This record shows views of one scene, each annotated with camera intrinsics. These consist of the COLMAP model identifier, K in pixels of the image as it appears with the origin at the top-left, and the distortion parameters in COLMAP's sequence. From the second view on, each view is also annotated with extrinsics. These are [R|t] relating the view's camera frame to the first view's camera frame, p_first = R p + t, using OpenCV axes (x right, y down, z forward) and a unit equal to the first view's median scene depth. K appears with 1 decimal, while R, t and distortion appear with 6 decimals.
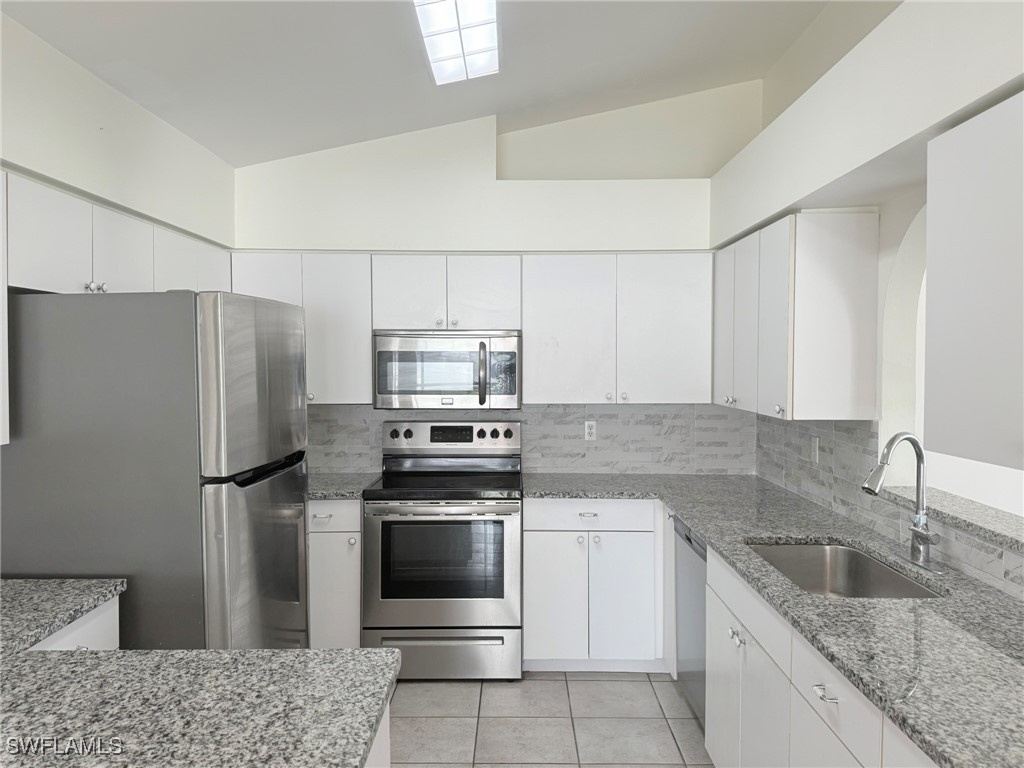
lens RADIAL K [[800.7, 0, 512.0], [0, 800.7, 384.0], [0, 0, 1]] dist [0.149329, -0.273143]
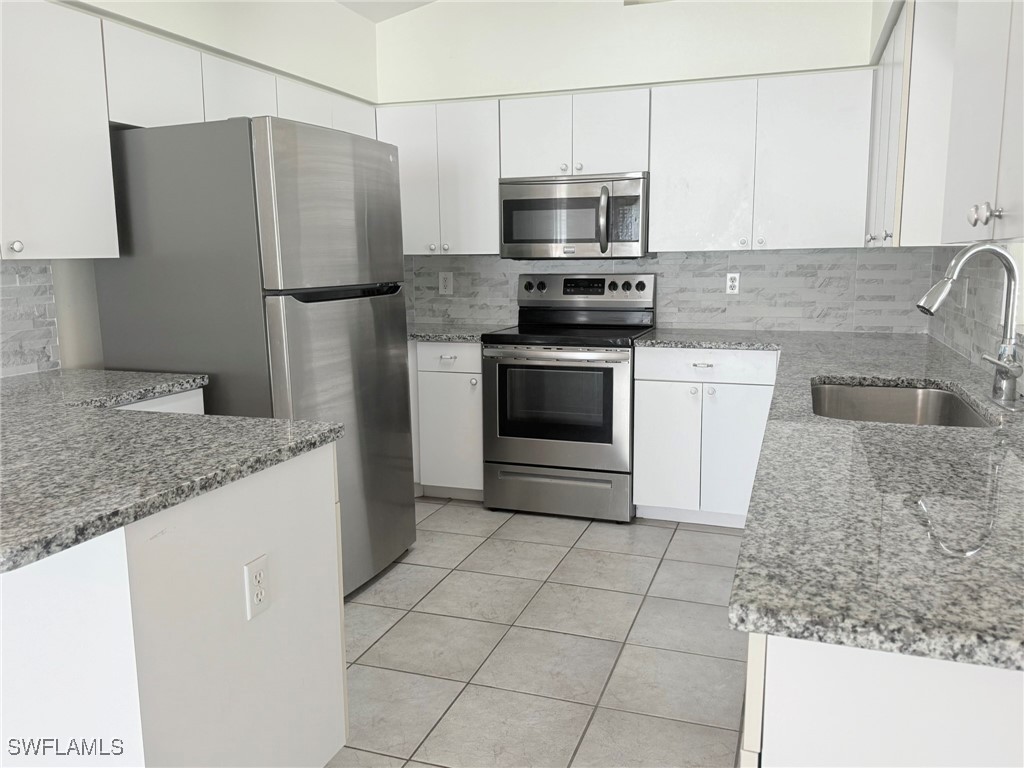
lens RADIAL K [[800.7, 0, 512.0], [0, 800.7, 384.0], [0, 0, 1]] dist [0.149329, -0.273143]
pose [[0.944816, 0.043087, -0.324755, 0.188582], [-0.000432, 0.991476, 0.130289, 0.058651], [0.327600, -0.122959, 0.936781, 0.028085]]
